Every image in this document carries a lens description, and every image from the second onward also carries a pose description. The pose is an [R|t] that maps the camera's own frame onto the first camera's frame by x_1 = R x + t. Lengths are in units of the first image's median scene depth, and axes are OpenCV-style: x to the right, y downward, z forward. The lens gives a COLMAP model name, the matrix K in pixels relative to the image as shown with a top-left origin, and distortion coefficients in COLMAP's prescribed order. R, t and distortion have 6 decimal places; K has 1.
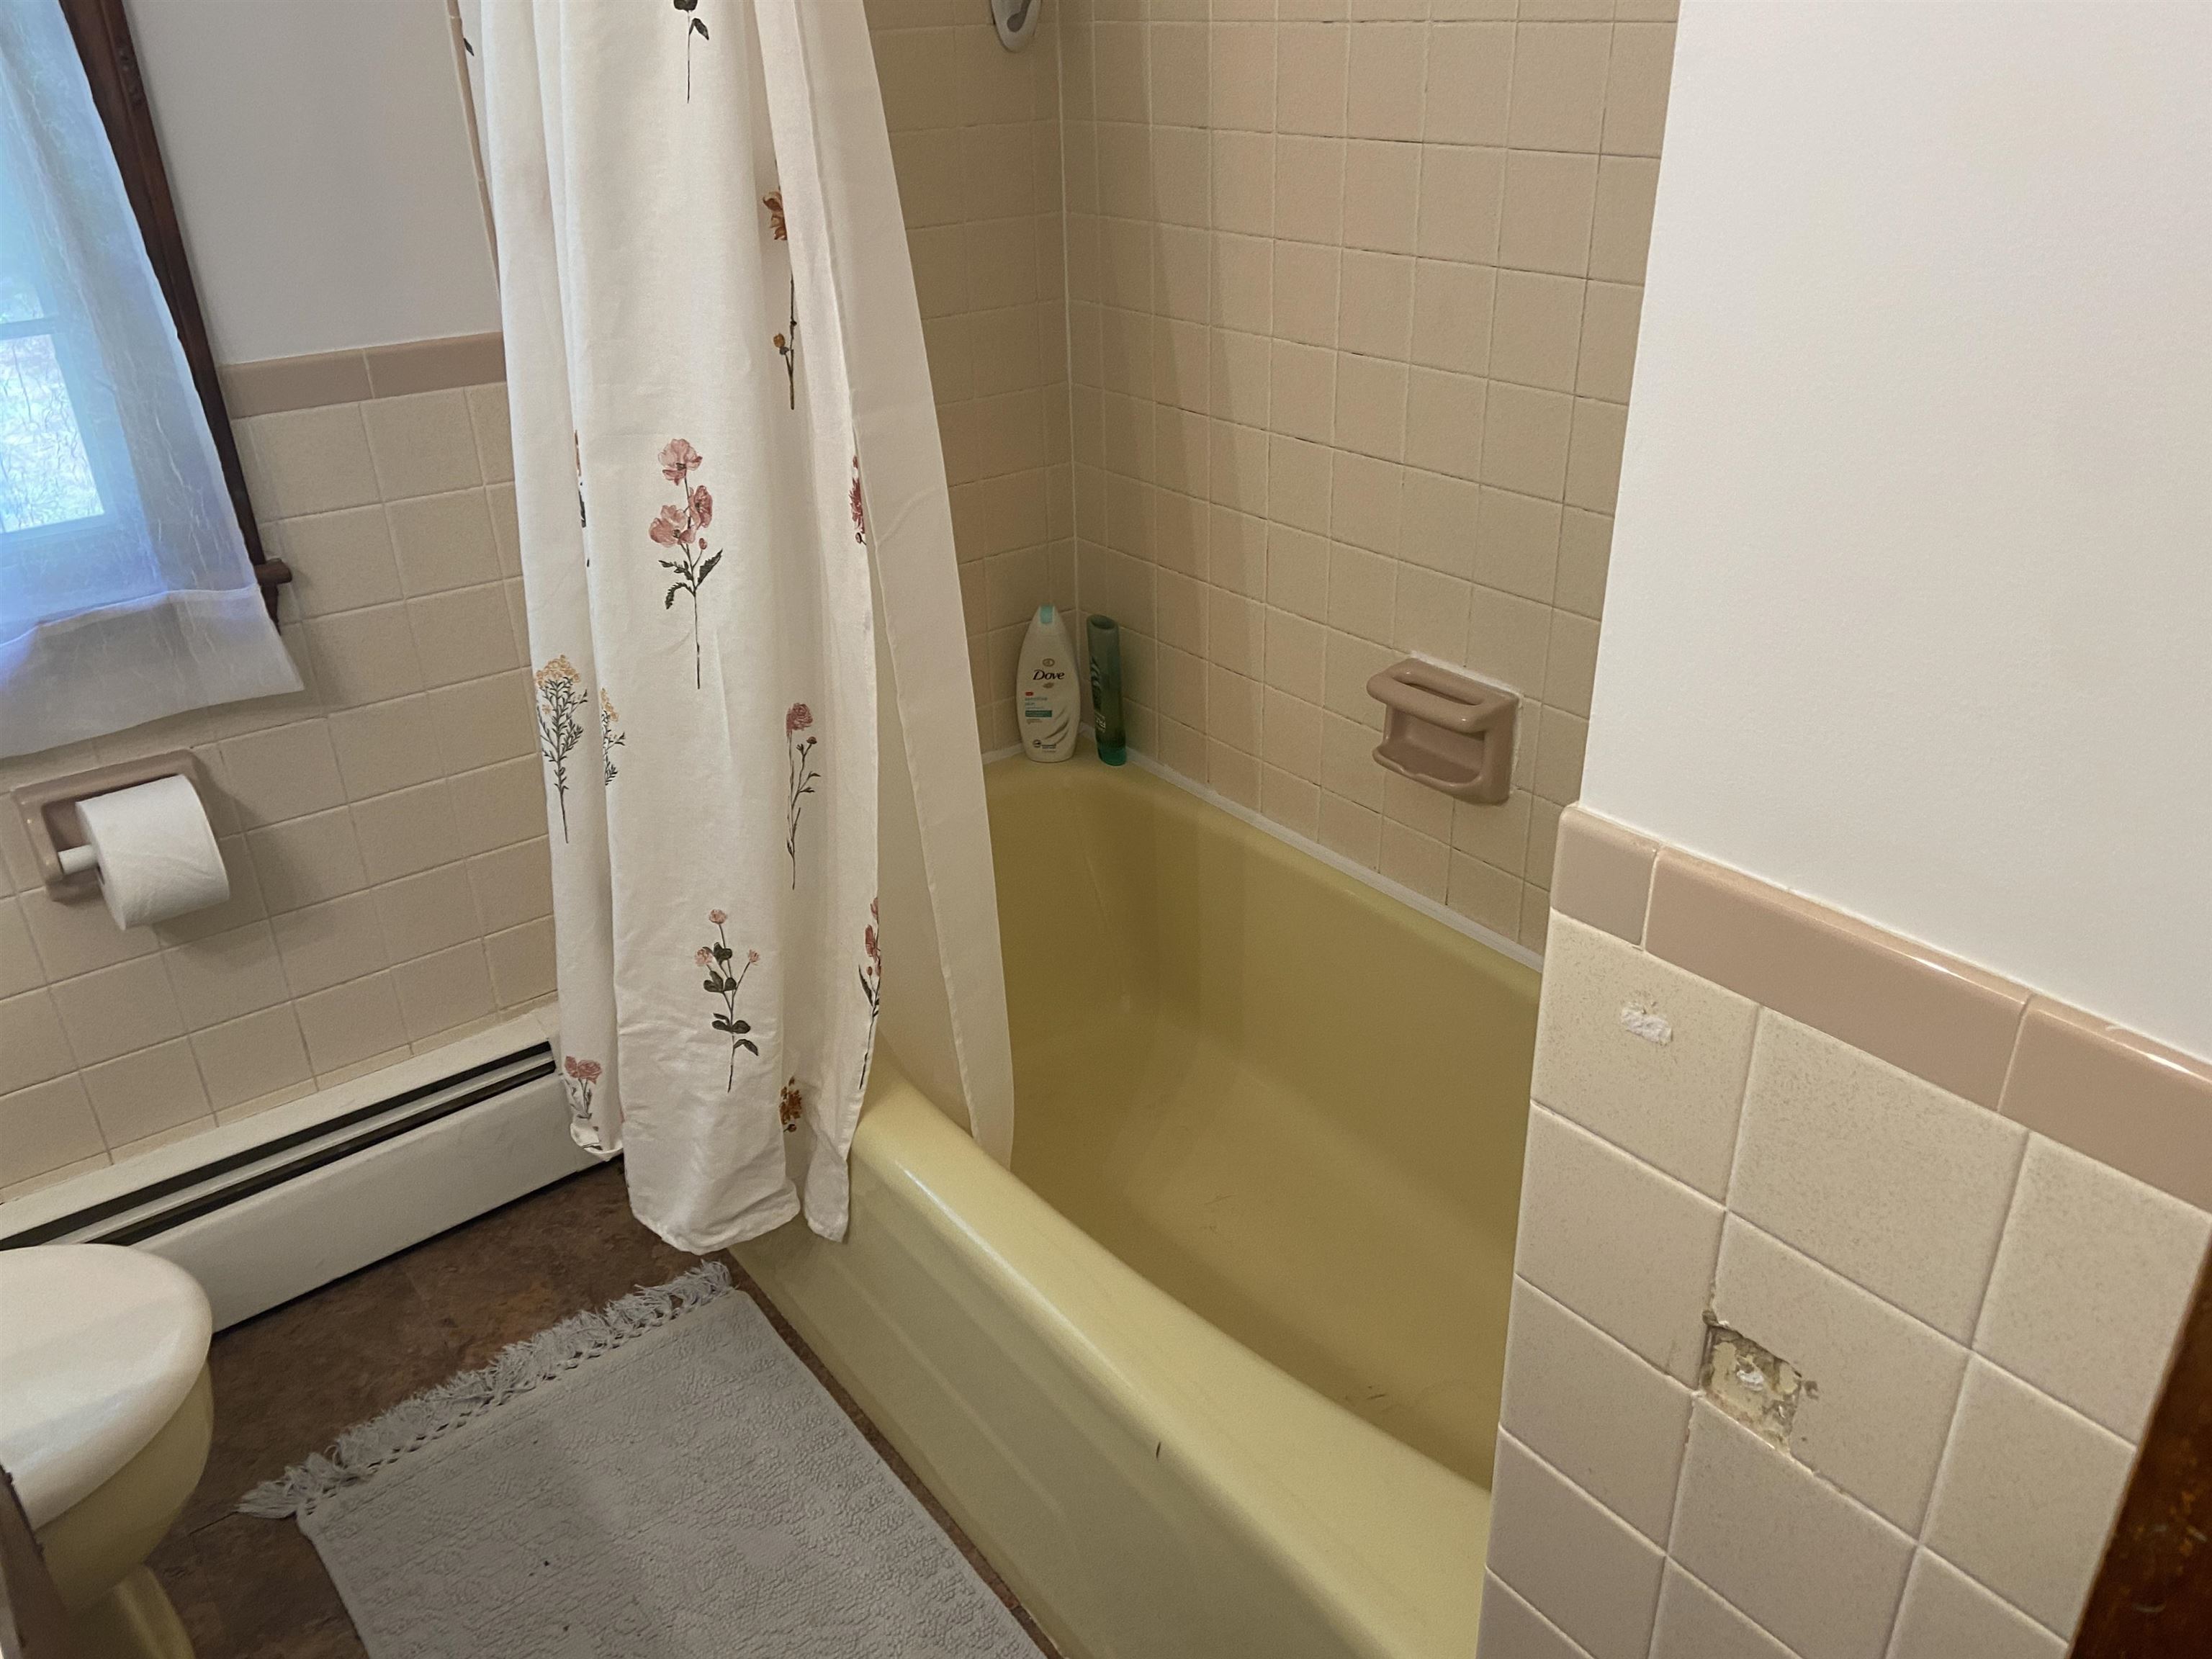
lens RADIAL K [[1658.4, 0, 1118.3], [0, 1658.4, 828.8], [0, 0, 1]] dist [0.133586, -0.178562]
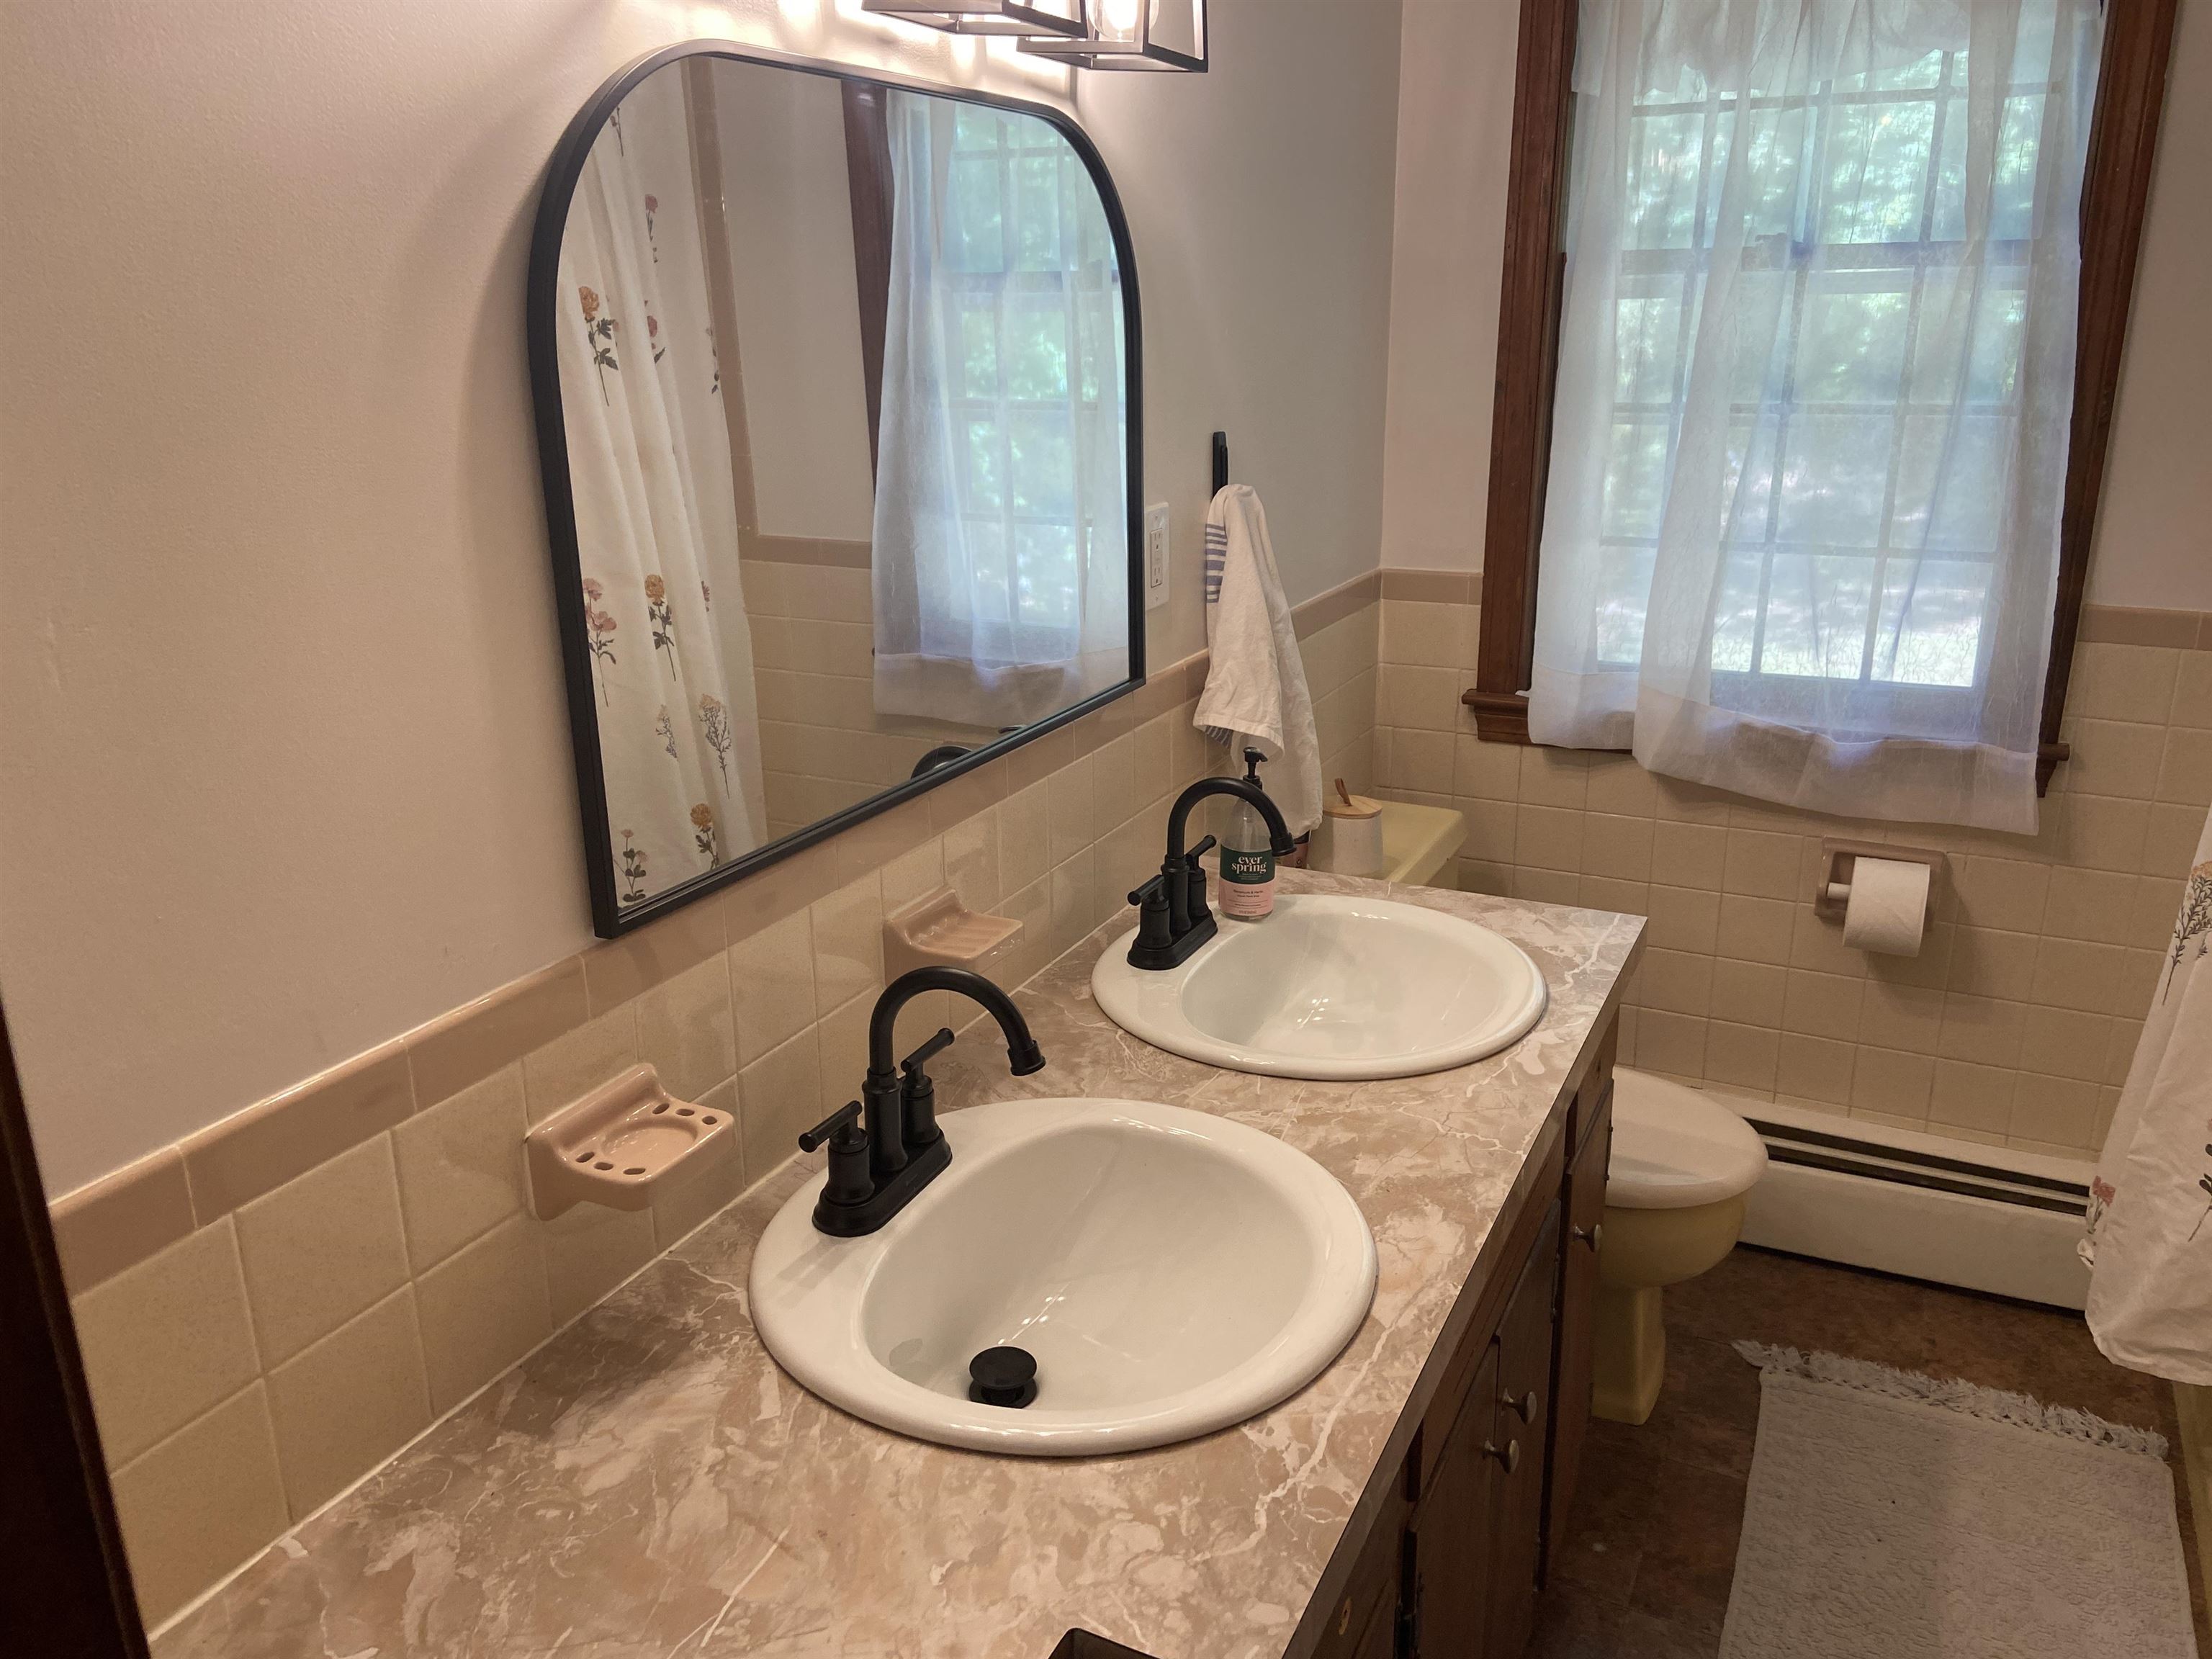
lens RADIAL K [[1701.2, 0, 1106.0], [0, 1701.2, 829.5], [0, 0, 1]] dist [0.156179, -0.189349]
pose [[0.443541, 0.289425, -0.848236, 0.376404], [-0.408608, 0.907643, 0.096035, 0.082949], [0.797690, 0.304001, 0.520839, -0.324654]]
